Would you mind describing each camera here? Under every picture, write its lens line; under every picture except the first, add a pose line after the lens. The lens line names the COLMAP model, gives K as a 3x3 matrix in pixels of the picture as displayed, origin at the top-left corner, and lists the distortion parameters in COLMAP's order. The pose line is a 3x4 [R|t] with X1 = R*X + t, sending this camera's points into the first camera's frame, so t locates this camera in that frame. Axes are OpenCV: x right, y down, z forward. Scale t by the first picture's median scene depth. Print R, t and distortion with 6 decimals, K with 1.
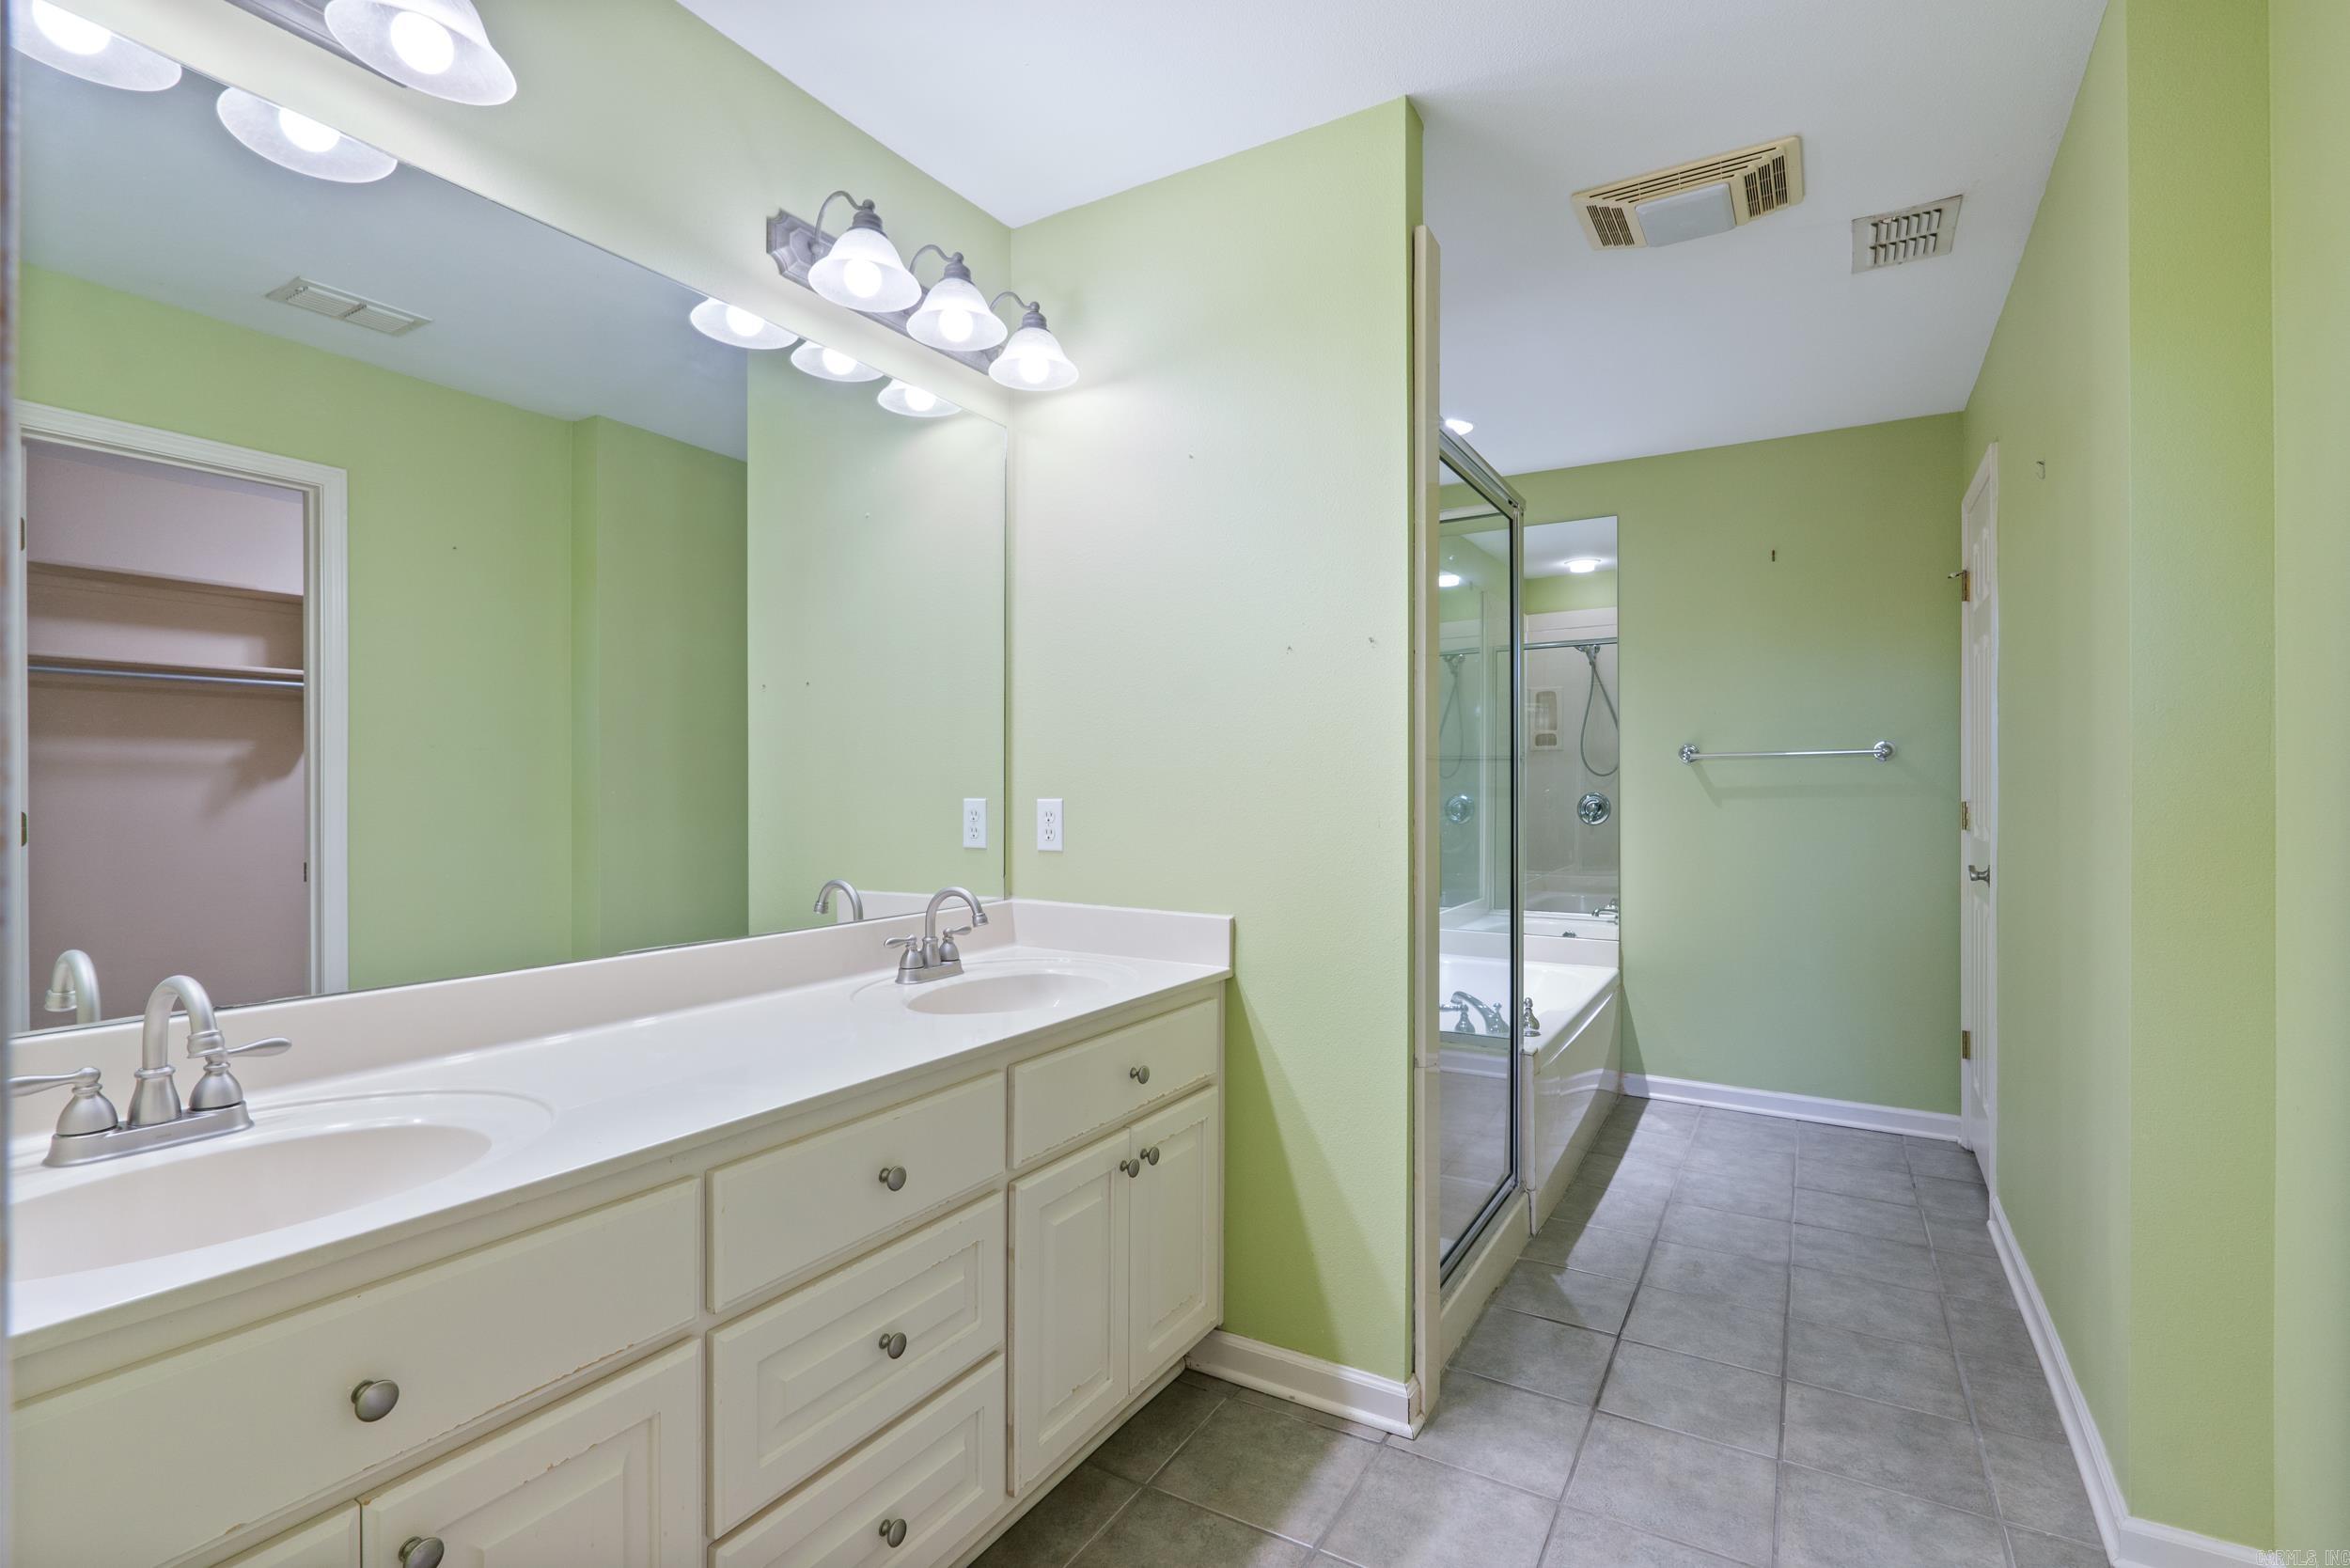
lens RADIAL K [[1083.8, 0, 1195.5], [0, 1083.8, 777.6], [0, 0, 1]] dist [-0.006454, 0.000019]
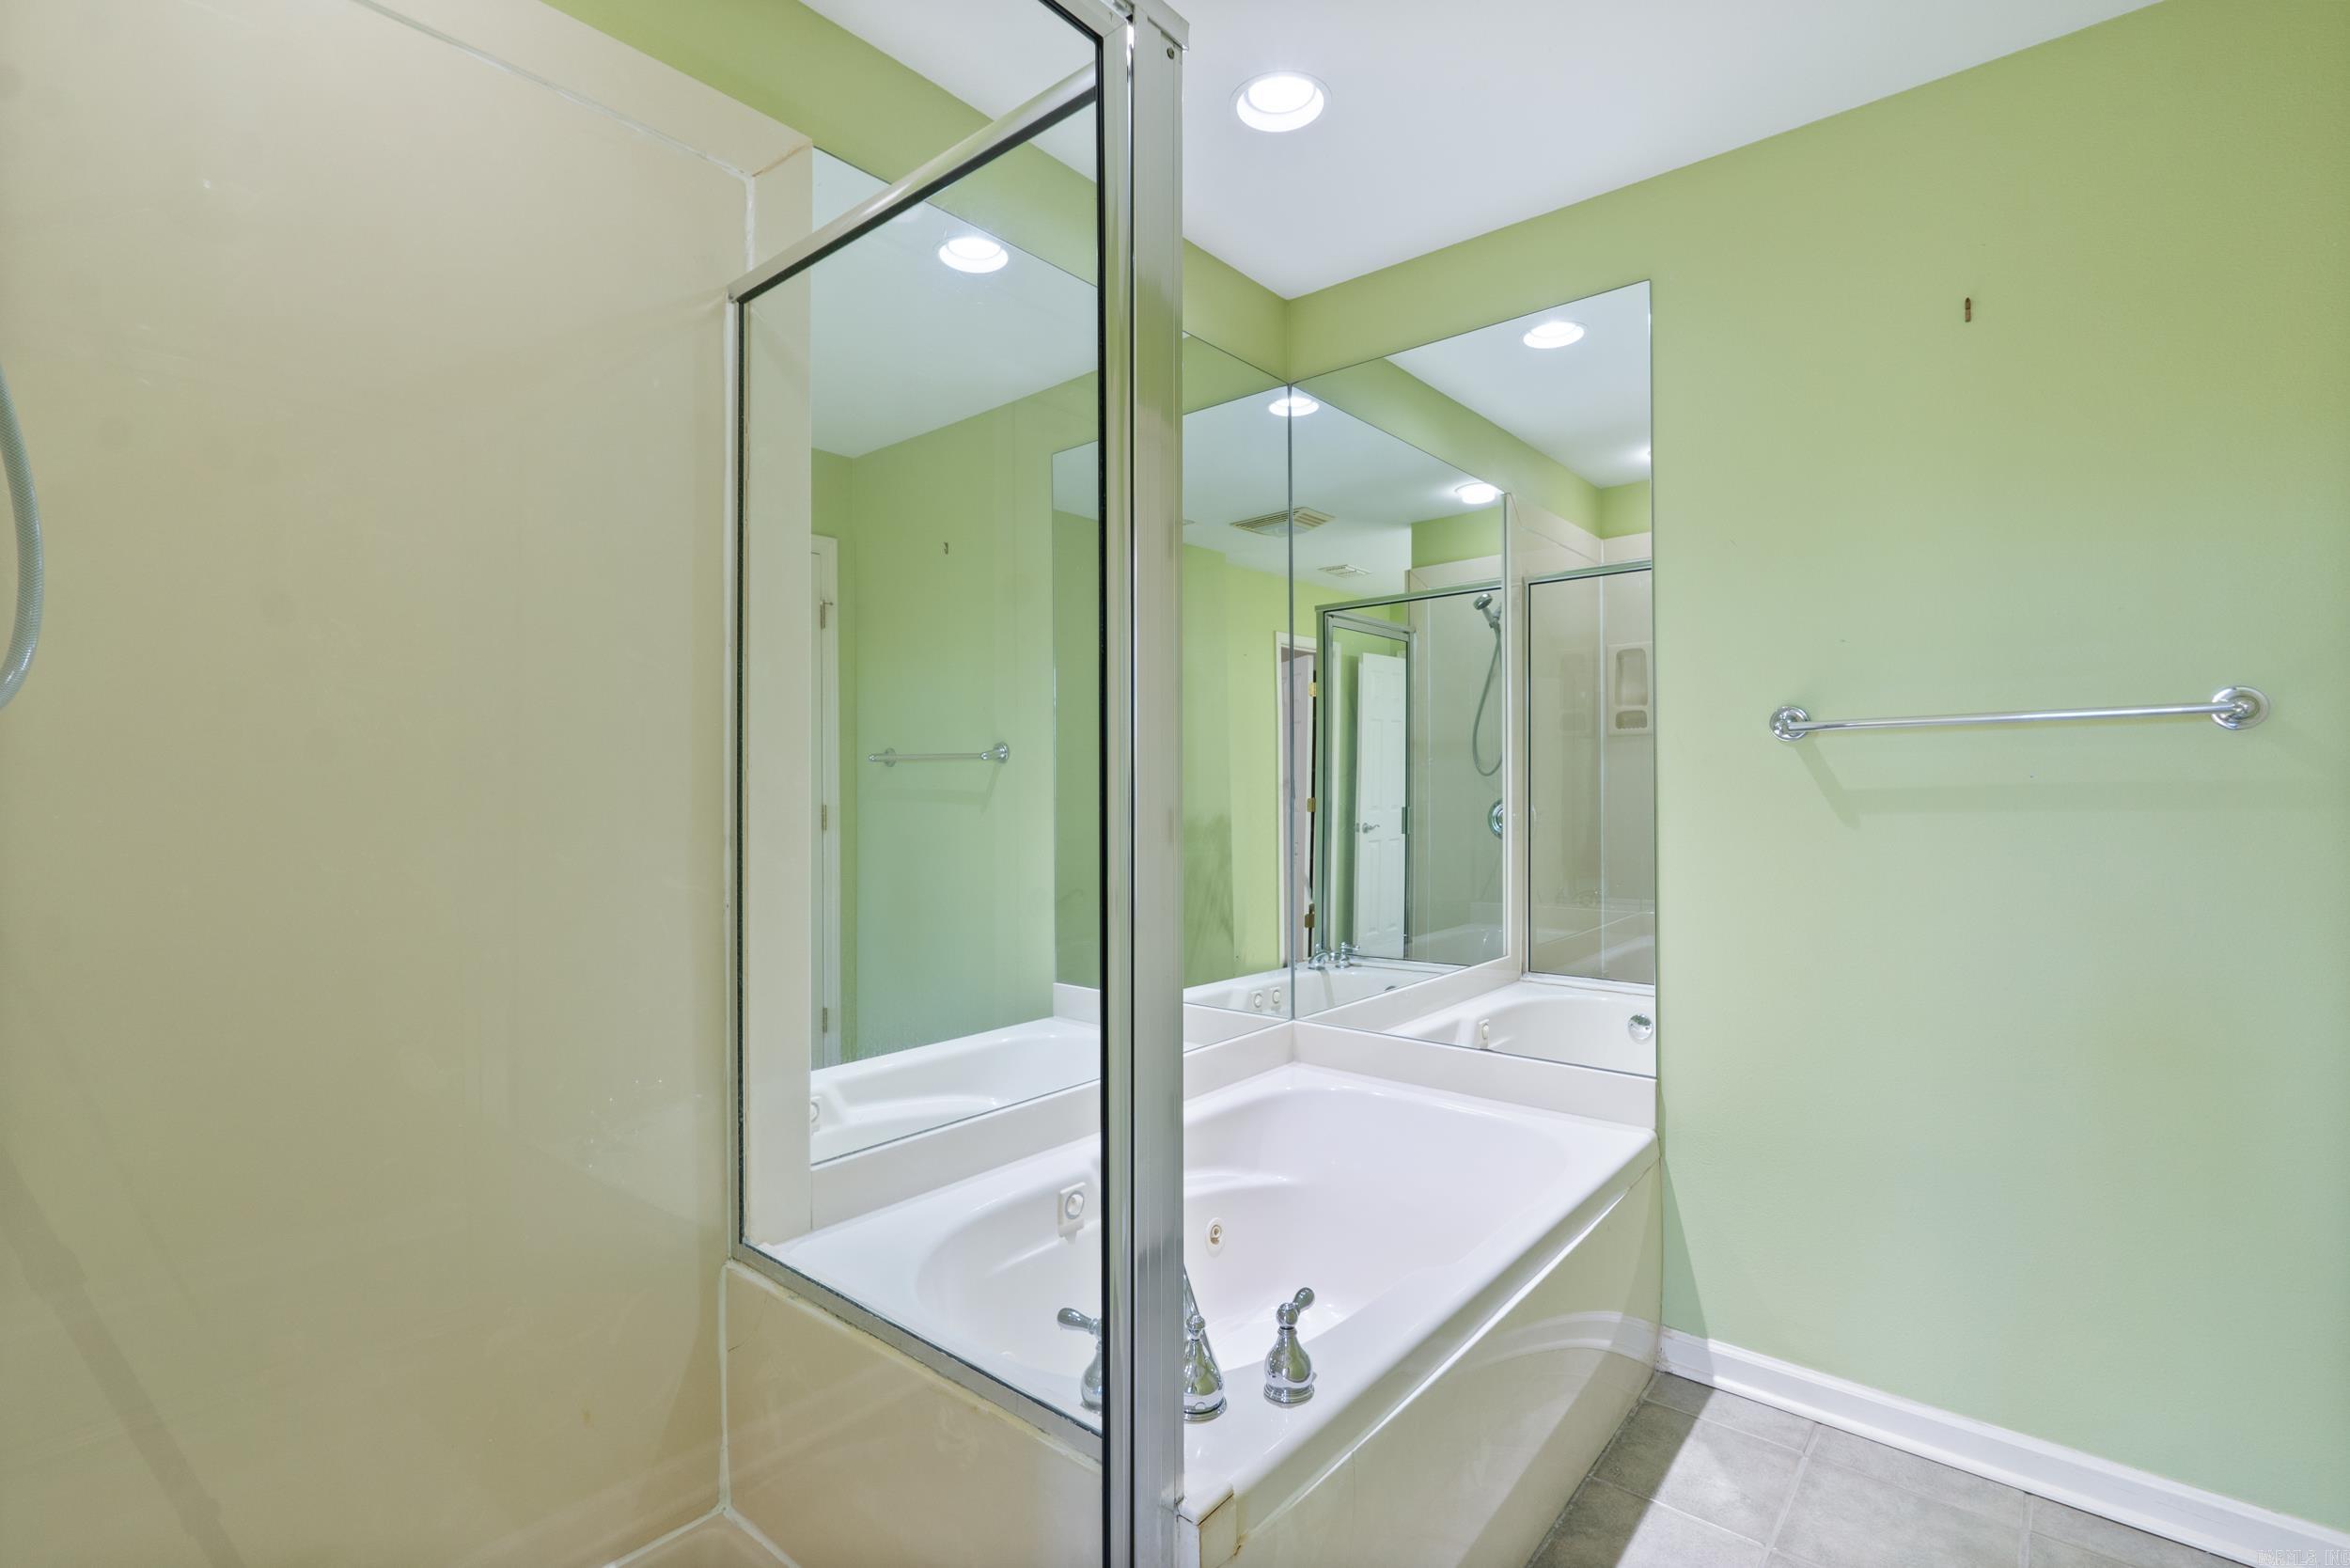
lens RADIAL K [[1083.8, 0, 1187.2], [0, 1083.8, 773.5], [0, 0, 1]] dist [-0.006454, 0.000019]
pose [[0.986282, -0.004196, -0.165017, 0.256939], [0.003282, 0.999978, -0.005810, 0.004130], [0.165038, 0.005189, 0.986274, 0.445340]]
